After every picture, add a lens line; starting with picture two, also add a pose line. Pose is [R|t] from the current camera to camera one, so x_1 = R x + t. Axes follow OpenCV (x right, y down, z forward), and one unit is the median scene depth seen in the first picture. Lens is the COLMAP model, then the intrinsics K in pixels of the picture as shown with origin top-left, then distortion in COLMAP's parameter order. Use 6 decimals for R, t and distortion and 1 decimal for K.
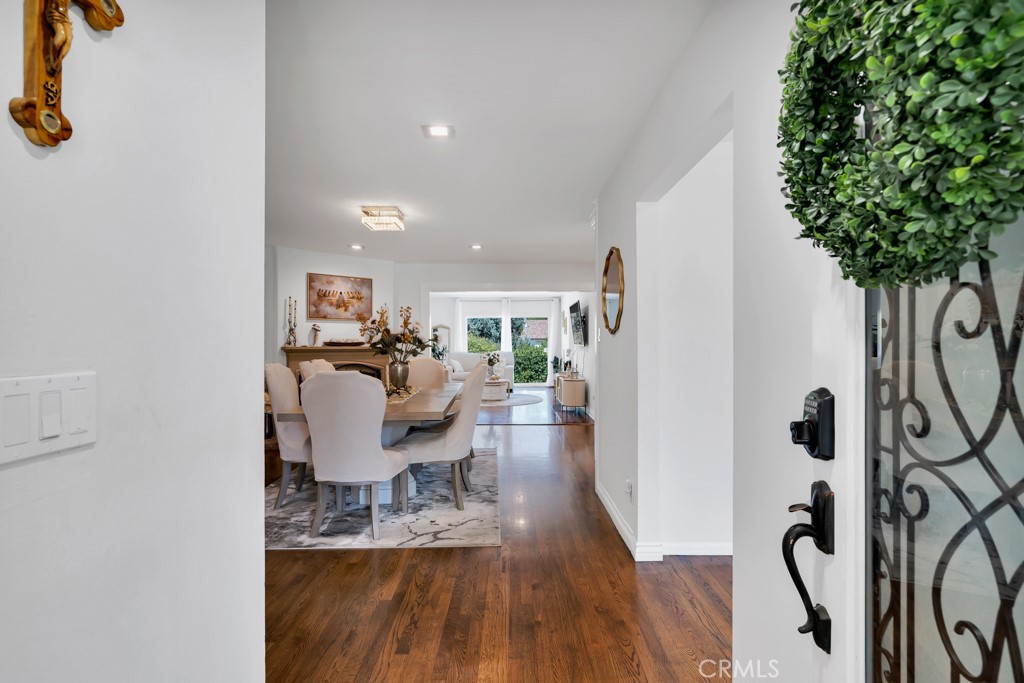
lens RADIAL K [[474.7, 0, 512.0], [0, 474.7, 343.4], [0, 0, 1]] dist [-0.001780, 0.000276]
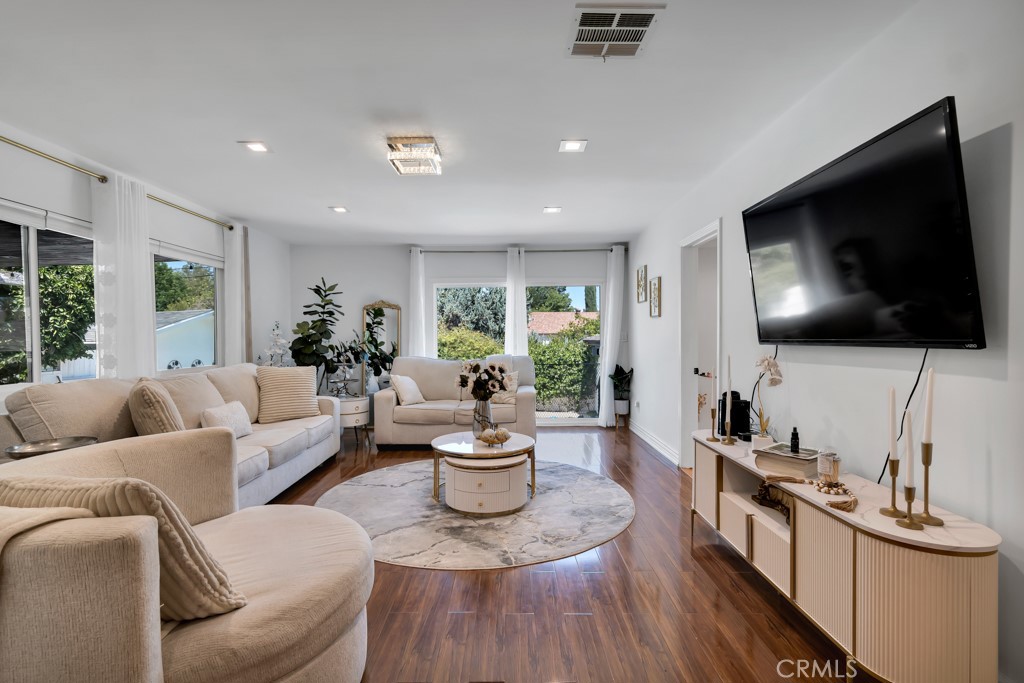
lens RADIAL K [[474.7, 0, 511.7], [0, 474.7, 344.6], [0, 0, 1]] dist [-0.001780, 0.000276]
pose [[0.999974, -0.007085, 0.001646, -0.017114], [0.007069, 0.999926, 0.009951, 0.001131], [-0.001716, -0.009939, 0.999949, 0.494023]]
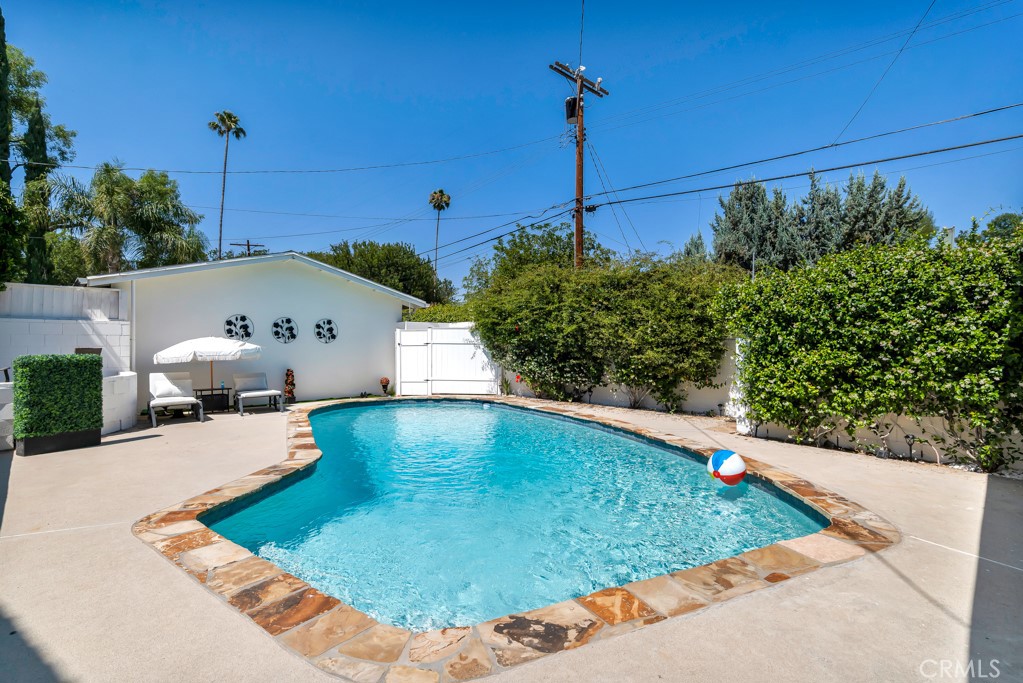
lens RADIAL K [[474.3, 0, 511.1], [0, 474.3, 343.5], [0, 0, 1]] dist [-0.001780, 0.000276]
pose [[0.702322, -0.011167, -0.711771, 0.164144], [0.010623, 0.999930, -0.005207, 0.096674], [0.711780, -0.003904, 0.702392, 1.259266]]
